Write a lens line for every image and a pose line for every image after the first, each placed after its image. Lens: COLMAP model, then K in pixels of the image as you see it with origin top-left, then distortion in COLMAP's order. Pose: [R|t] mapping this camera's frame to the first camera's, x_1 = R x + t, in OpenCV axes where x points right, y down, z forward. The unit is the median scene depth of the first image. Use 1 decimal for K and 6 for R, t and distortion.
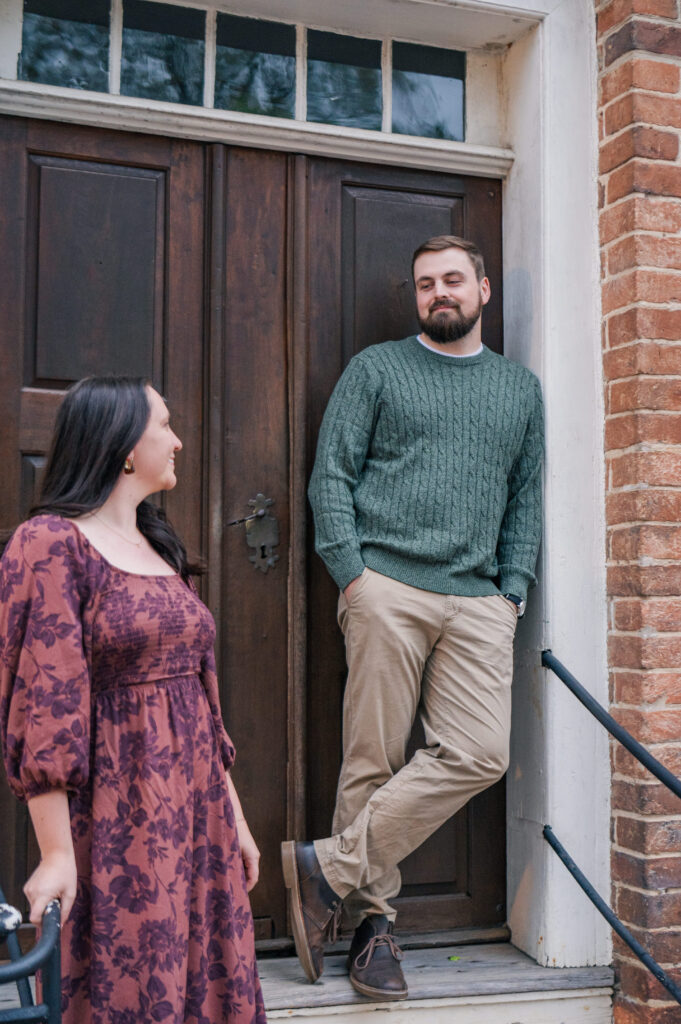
lens RADIAL K [[1515.0, 0, 340.5], [0, 1515.0, 512.0], [0, 0, 1]] dist [-0.010830, 0.054341]
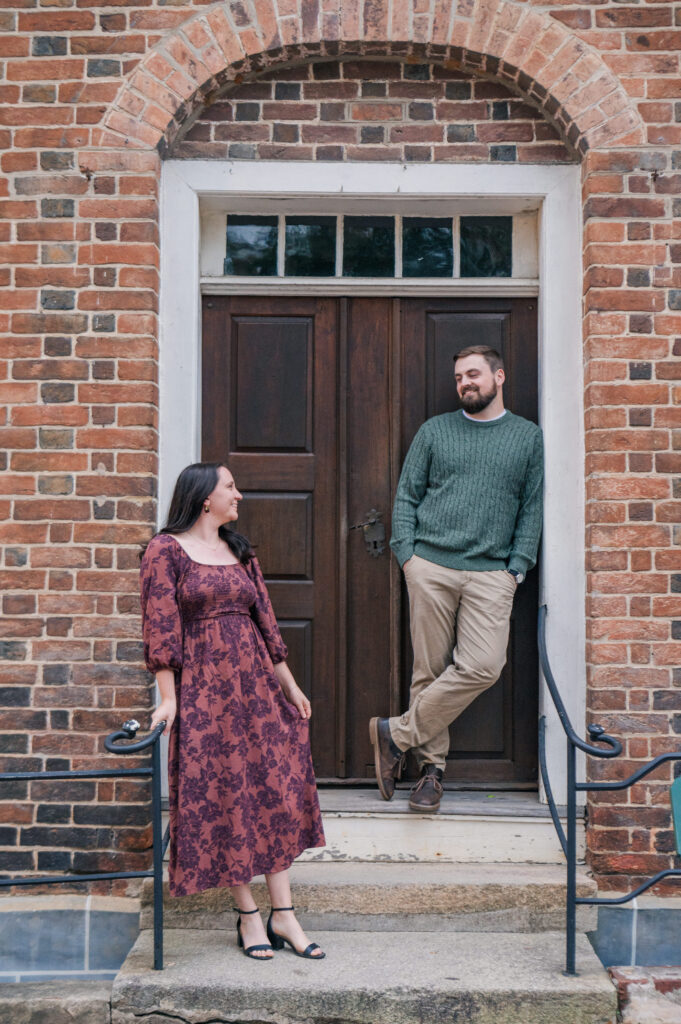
lens RADIAL K [[1515.0, 0, 340.5], [0, 1515.0, 512.0], [0, 0, 1]] dist [-0.010830, 0.054341]
pose [[0.924773, -0.019273, -0.380032, 0.555228], [0.028134, 0.999446, 0.017777, -0.040494], [0.379479, -0.027131, 0.924803, -0.548339]]
